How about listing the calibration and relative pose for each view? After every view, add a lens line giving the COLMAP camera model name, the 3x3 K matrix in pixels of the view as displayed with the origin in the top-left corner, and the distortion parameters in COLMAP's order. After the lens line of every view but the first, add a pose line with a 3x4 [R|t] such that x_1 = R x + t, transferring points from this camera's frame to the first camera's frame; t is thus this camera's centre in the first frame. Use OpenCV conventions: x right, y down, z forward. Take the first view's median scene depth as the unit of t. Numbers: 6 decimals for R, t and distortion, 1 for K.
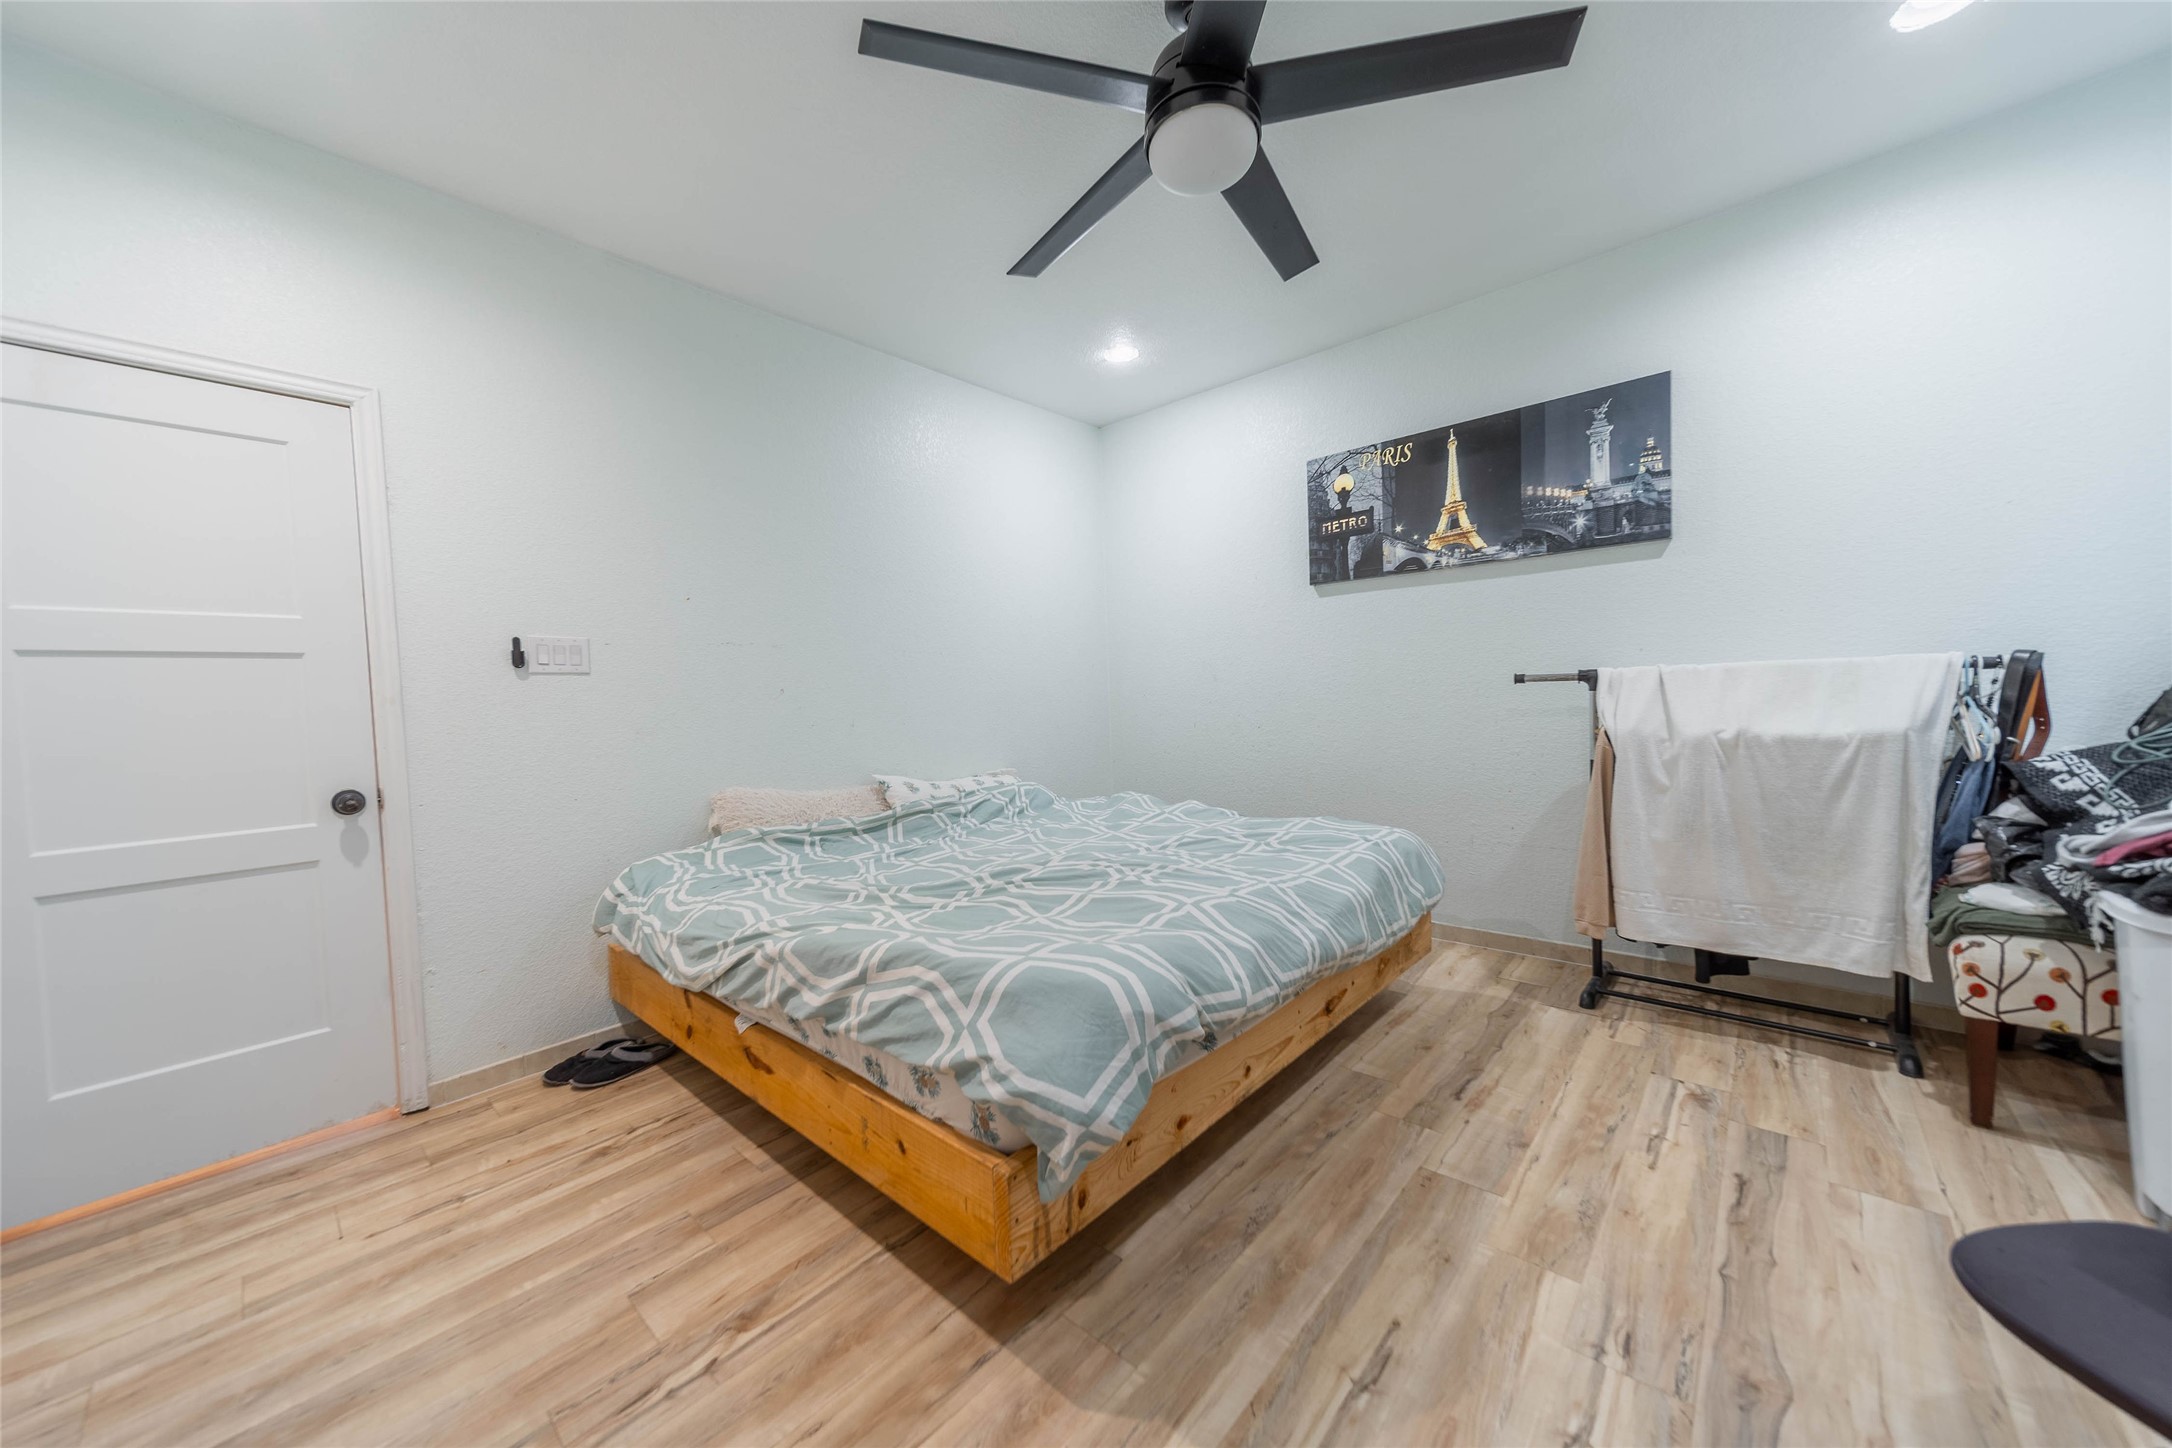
lens RADIAL K [[757.4, 0, 1080.9], [0, 757.4, 725.3], [0, 0, 1]] dist [0.000426, -0.000057]
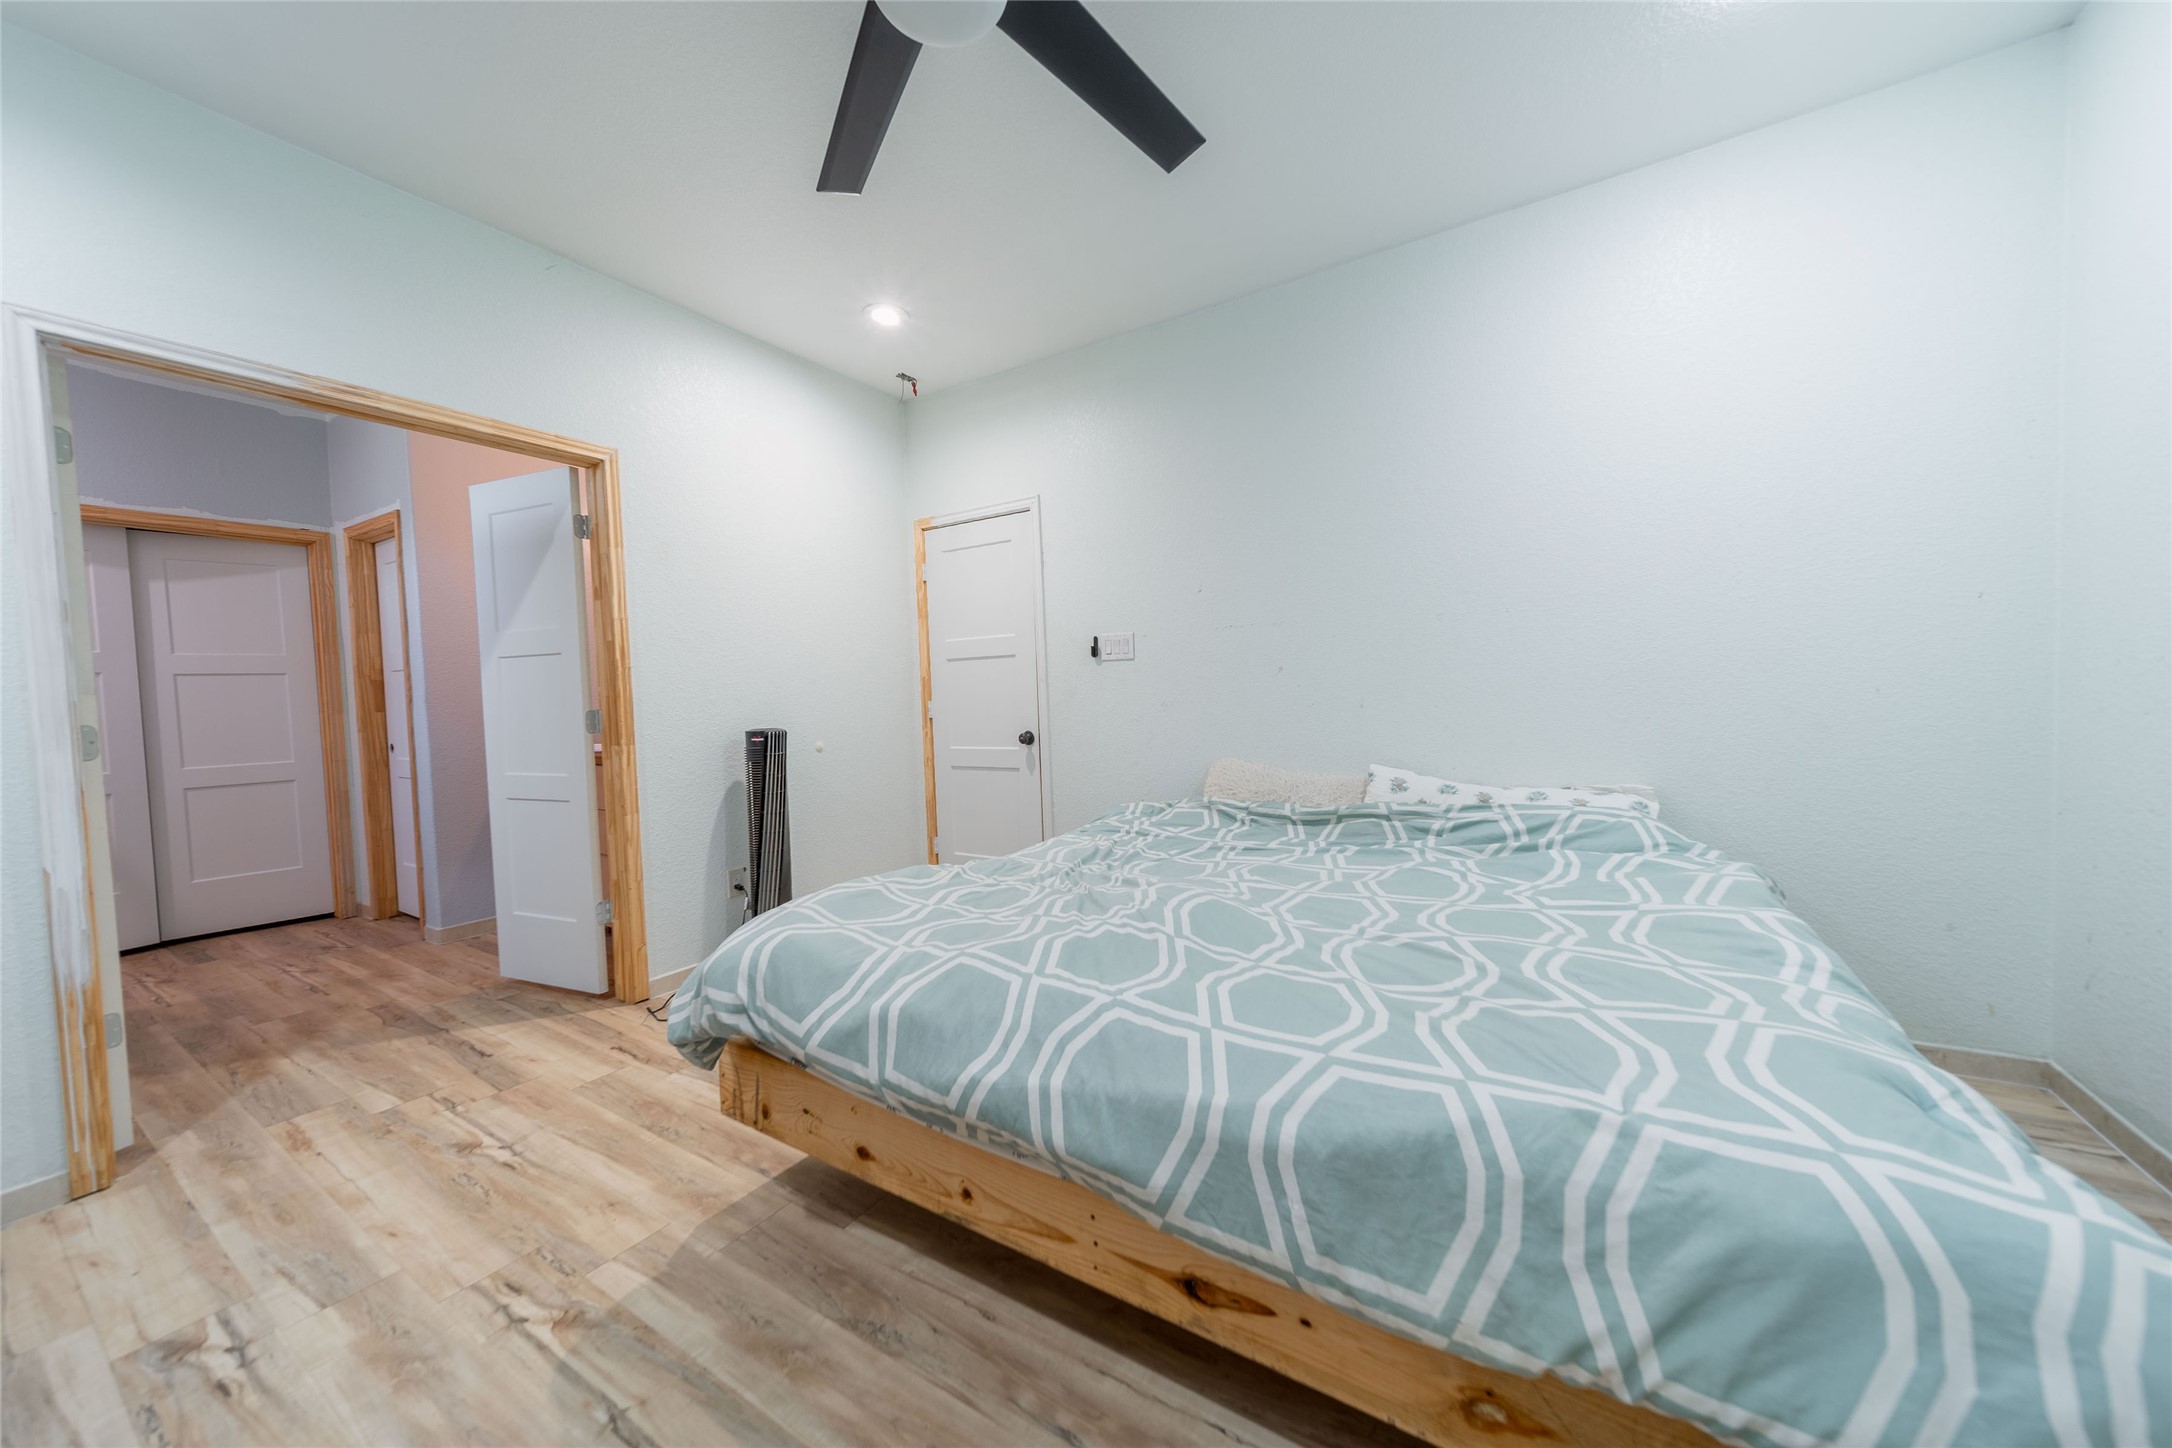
lens RADIAL K [[757.4, 0, 1084.9], [0, 757.4, 722.1], [0, 0, 1]] dist [0.000426, -0.000057]
pose [[0.184253, 0.070831, -0.980323, 0.971925], [-0.013906, 0.997488, 0.069457, -0.072449], [0.982781, 0.000835, 0.184775, 0.995153]]
